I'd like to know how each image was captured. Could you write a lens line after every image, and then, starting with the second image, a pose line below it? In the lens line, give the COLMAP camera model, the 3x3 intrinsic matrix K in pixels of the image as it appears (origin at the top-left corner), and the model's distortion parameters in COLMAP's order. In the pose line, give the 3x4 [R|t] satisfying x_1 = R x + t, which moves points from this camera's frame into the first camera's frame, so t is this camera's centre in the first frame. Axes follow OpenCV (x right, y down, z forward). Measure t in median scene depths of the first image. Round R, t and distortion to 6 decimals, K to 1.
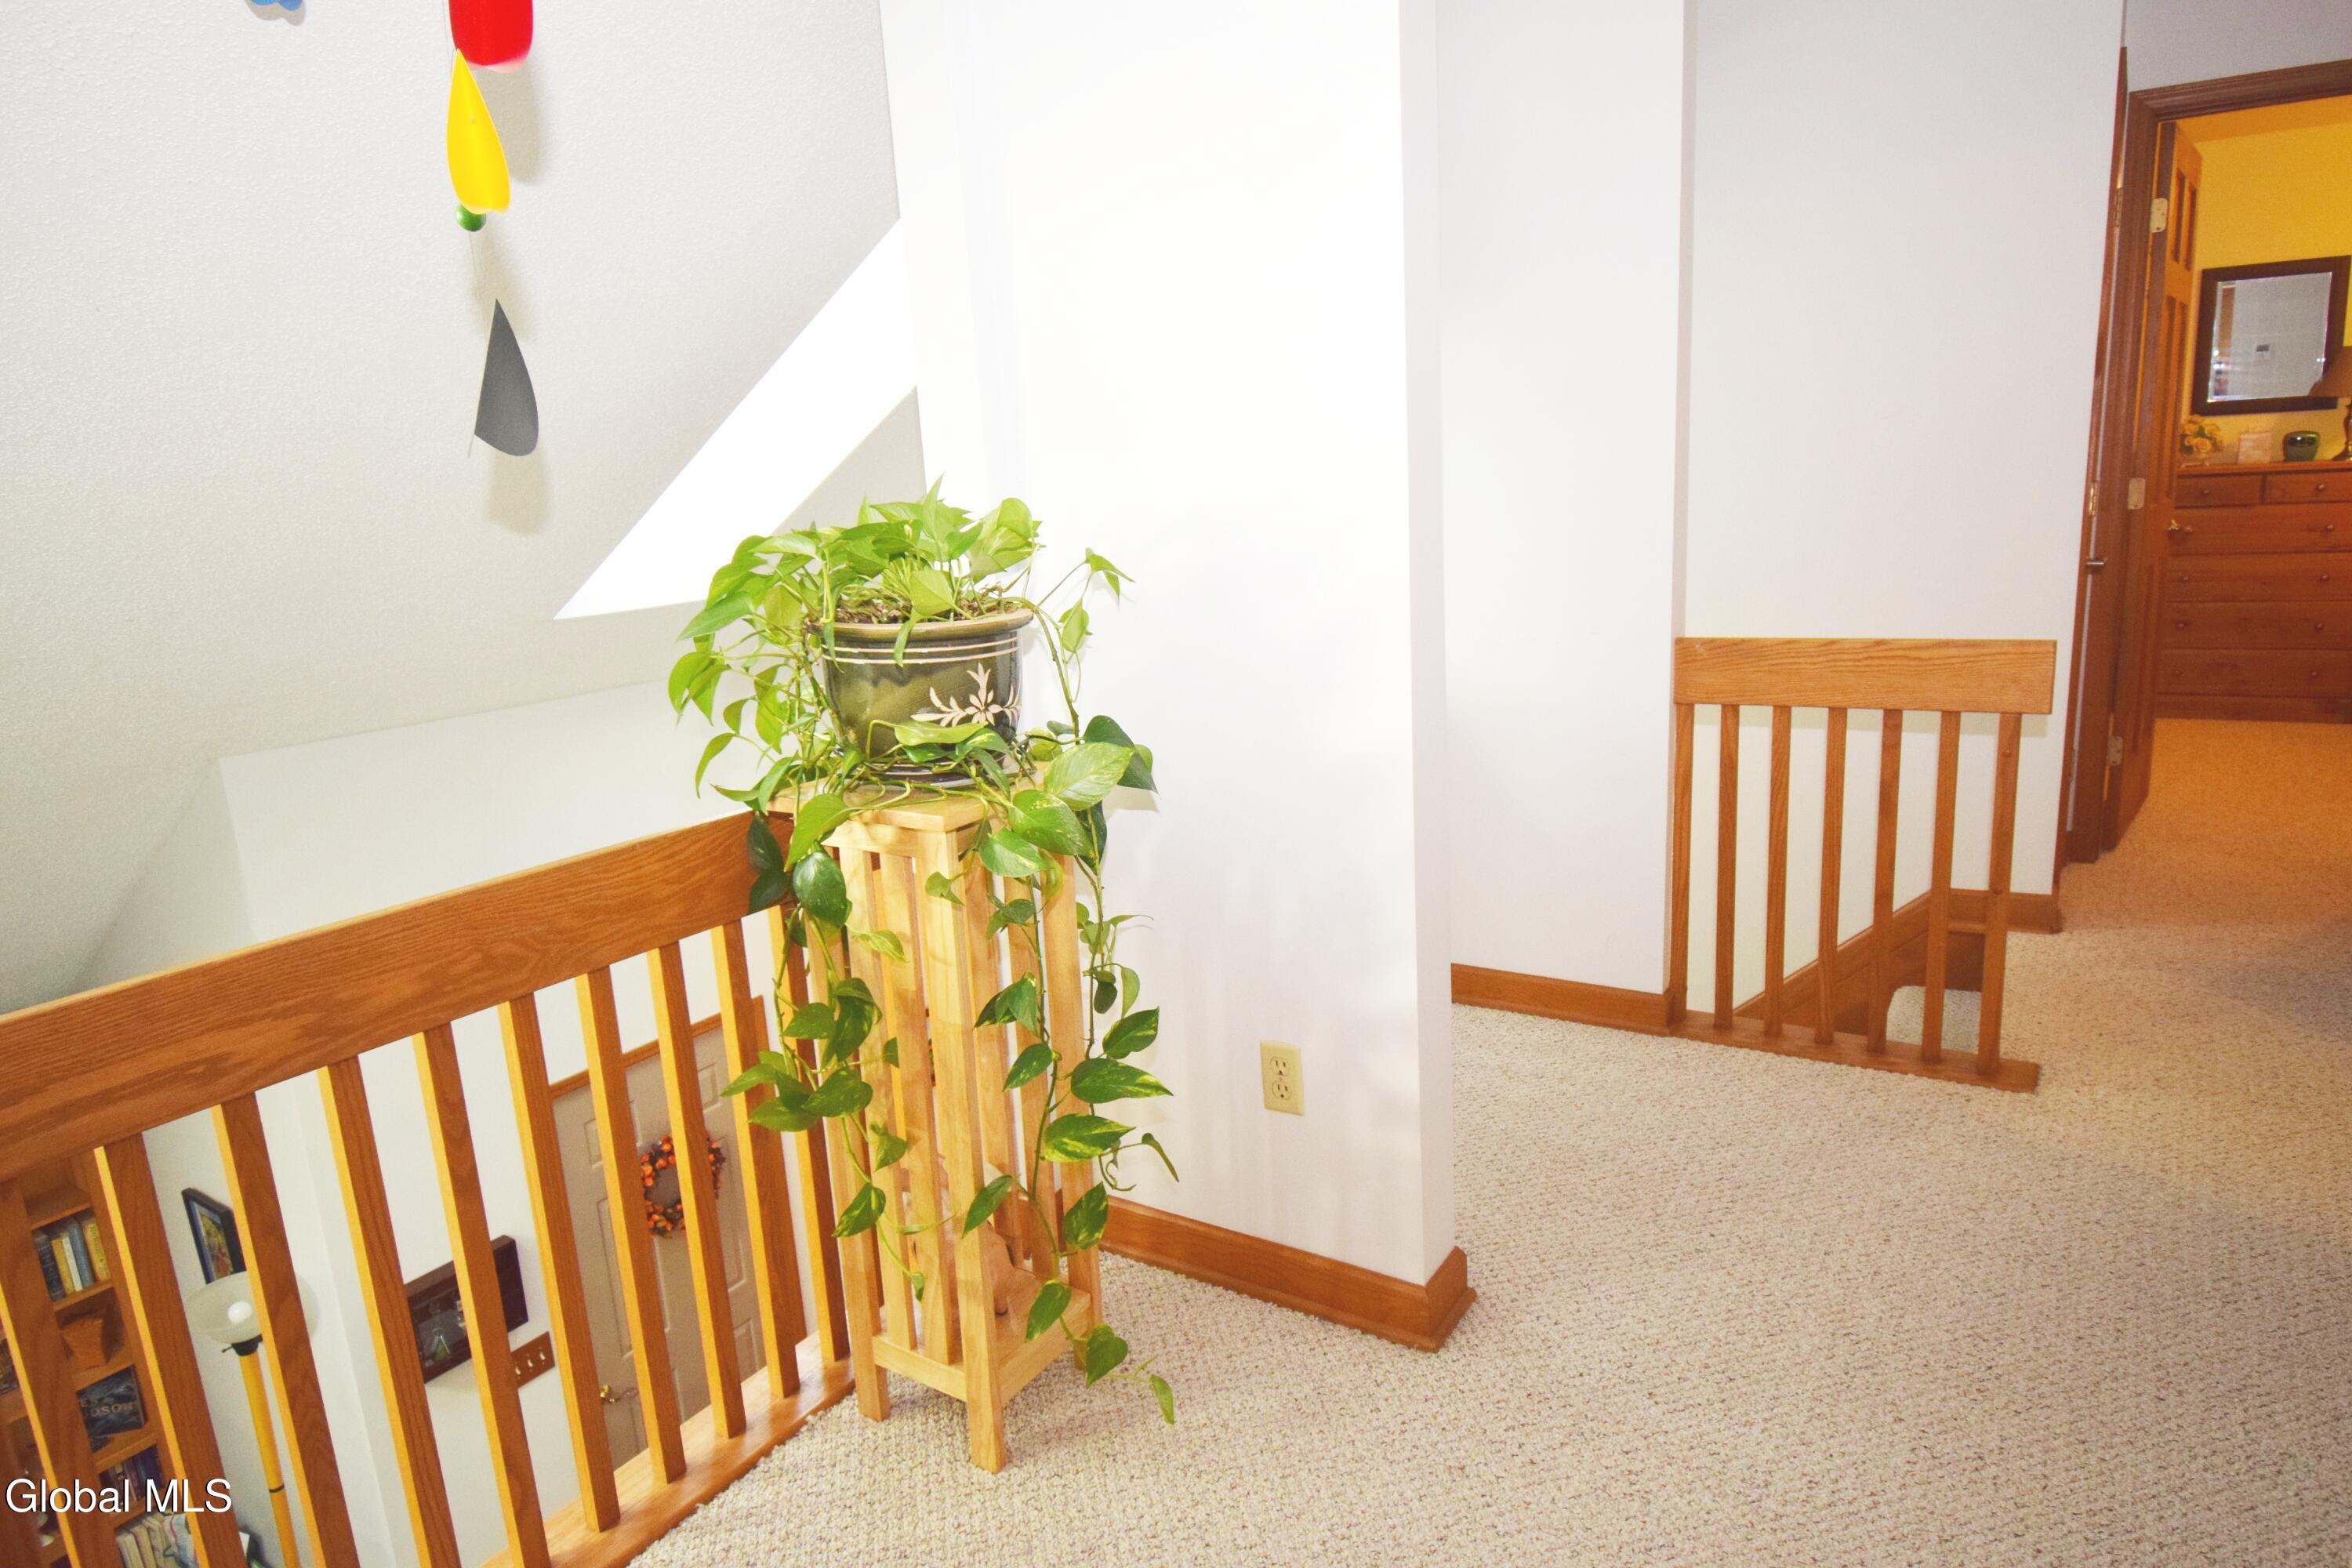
lens RADIAL K [[1399.2, 0, 1176.0], [0, 1399.2, 784.0], [0, 0, 1]] dist [0.003093, -0.027913]
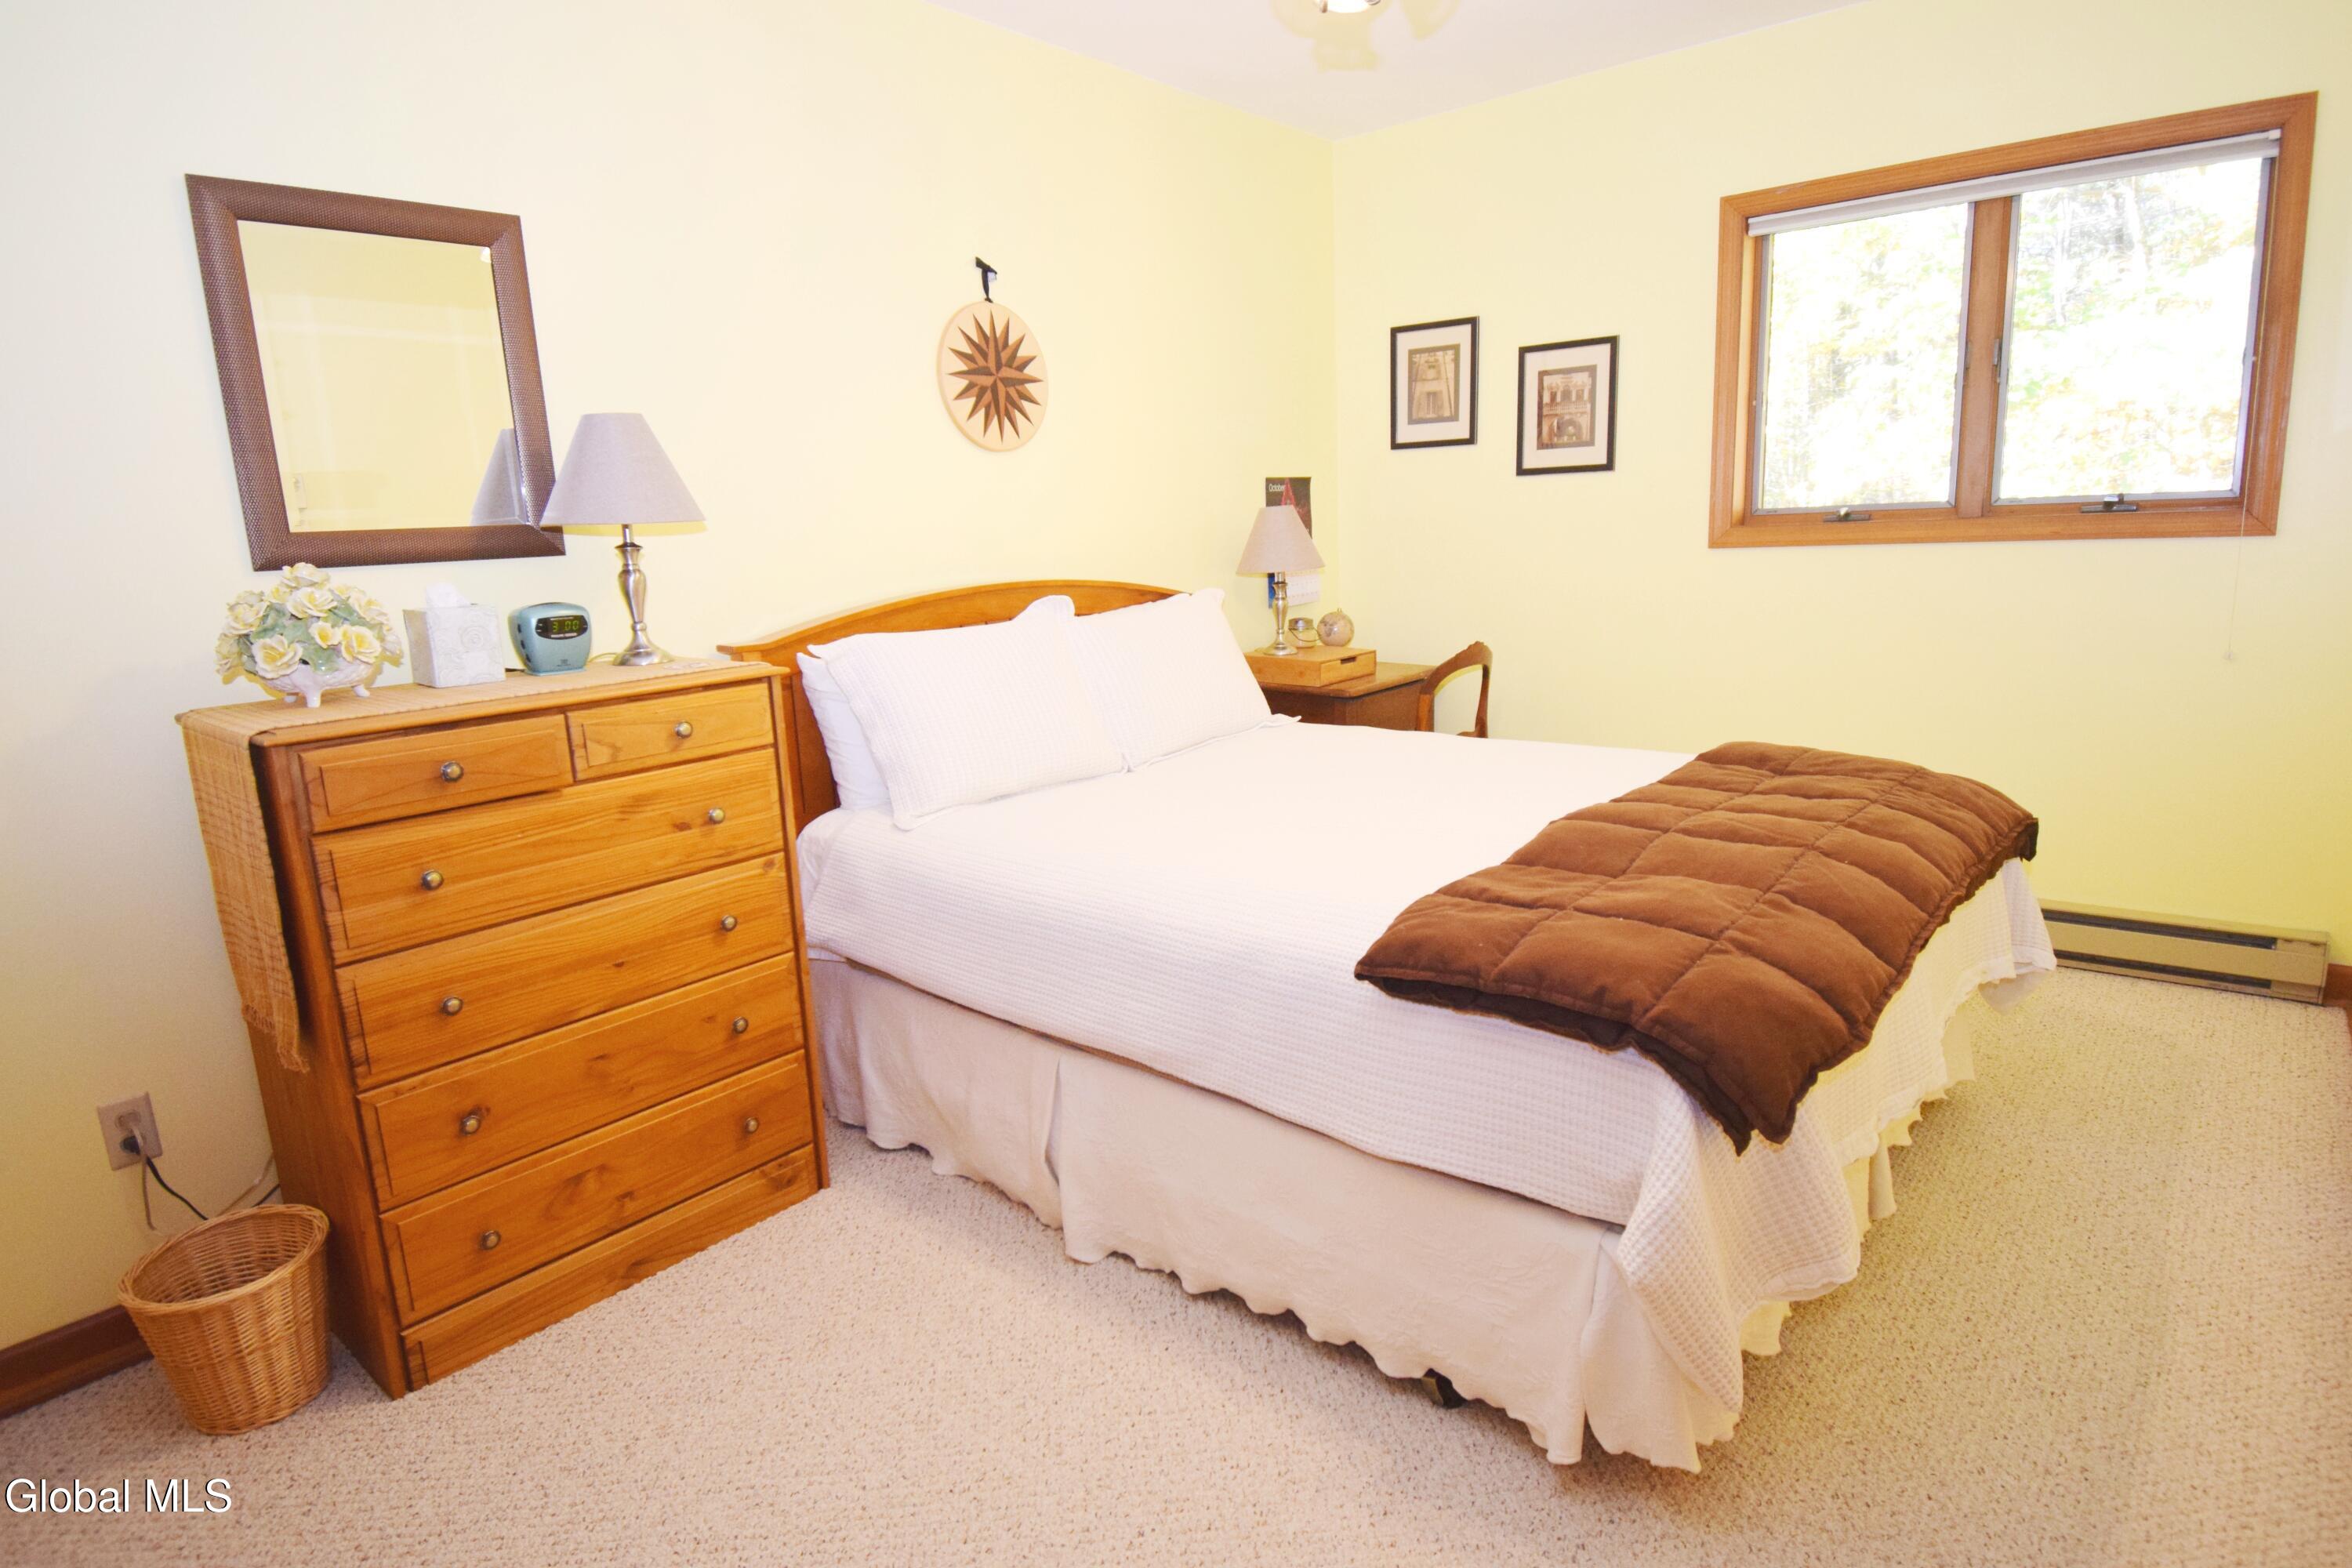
lens RADIAL K [[1306.4, 0, 1172.3], [0, 1306.4, 774.3], [0, 0, 1]] dist [0.034931, -0.035759]
pose [[0.108974, -0.142205, 0.983820, 0.414064], [0.254134, 0.960809, 0.110730, -0.197380], [-0.961010, 0.237955, 0.140842, 0.755876]]
